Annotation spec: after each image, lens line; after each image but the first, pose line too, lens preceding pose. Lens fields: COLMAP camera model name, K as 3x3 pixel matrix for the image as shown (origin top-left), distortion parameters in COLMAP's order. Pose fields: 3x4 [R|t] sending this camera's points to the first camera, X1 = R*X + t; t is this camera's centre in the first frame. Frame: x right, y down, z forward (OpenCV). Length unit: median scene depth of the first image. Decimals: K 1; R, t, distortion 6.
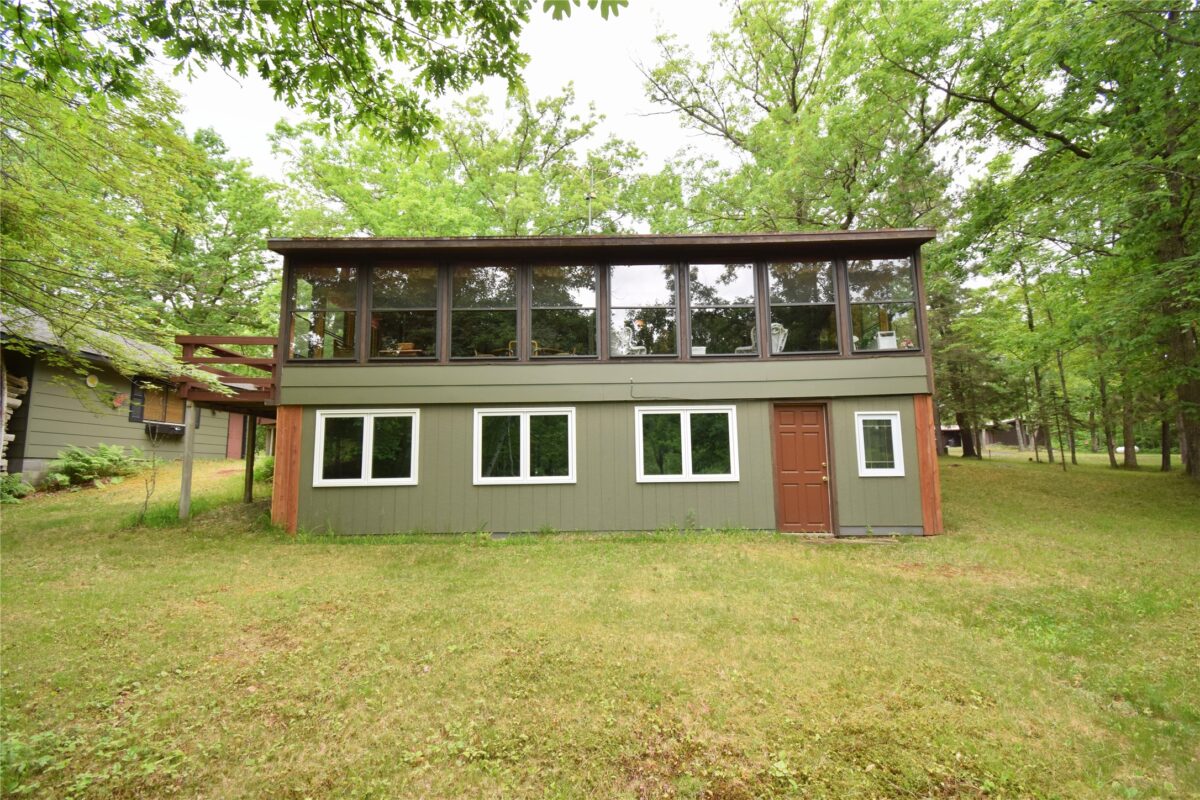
lens RADIAL K [[537.6, 0, 605.6], [0, 537.6, 403.0], [0, 0, 1]] dist [0.019310, -0.024141]
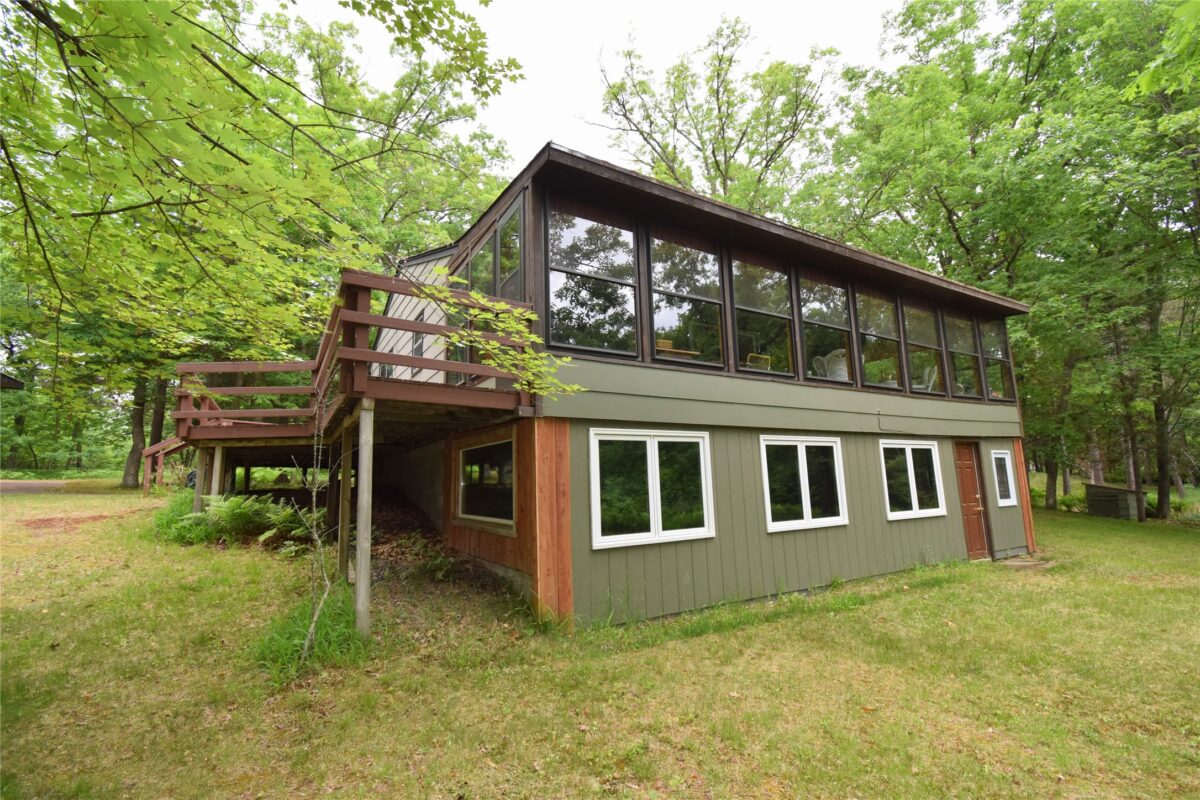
lens RADIAL K [[537.6, 0, 605.6], [0, 537.6, 403.0], [0, 0, 1]] dist [0.019310, -0.024141]
pose [[0.847826, 0.069668, 0.525678, -0.853044], [-0.047486, 0.997324, -0.055587, 0.018432], [-0.528144, 0.022166, 0.848865, 0.447212]]
